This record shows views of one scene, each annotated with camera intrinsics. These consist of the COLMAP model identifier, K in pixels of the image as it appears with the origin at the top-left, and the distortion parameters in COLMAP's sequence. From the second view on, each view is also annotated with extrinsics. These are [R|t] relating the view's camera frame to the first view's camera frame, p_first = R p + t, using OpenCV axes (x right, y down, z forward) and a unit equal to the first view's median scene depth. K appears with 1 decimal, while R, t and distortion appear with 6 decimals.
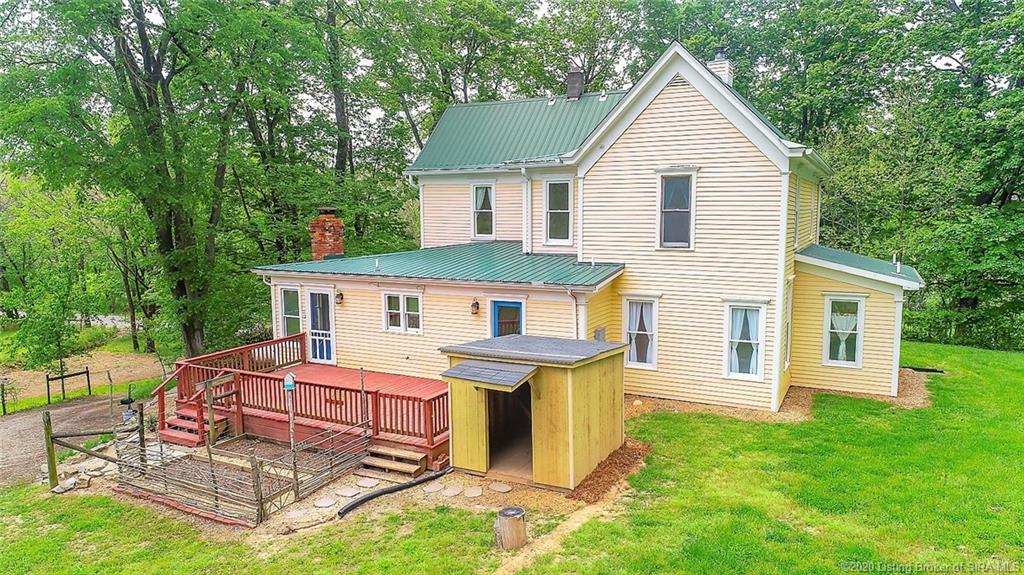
lens RADIAL K [[681.4, 0, 512.0], [0, 681.4, 287.5], [0, 0, 1]] dist [-0.002534, 0.000322]
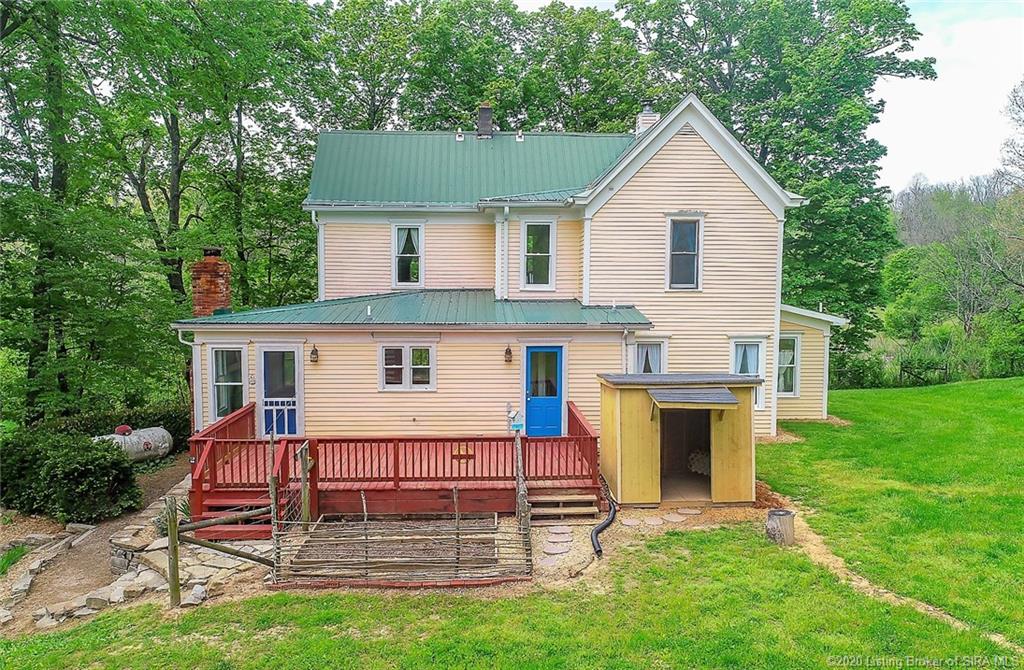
lens RADIAL K [[829.7, 0, 512.1], [0, 829.7, 351.6], [0, 0, 1]] dist [-0.001426, -0.002590]
pose [[0.870925, -0.034494, 0.490204, -0.609346], [0.048138, 0.998724, -0.015249, 0.043345], [-0.489052, 0.036878, 0.871475, 0.026892]]
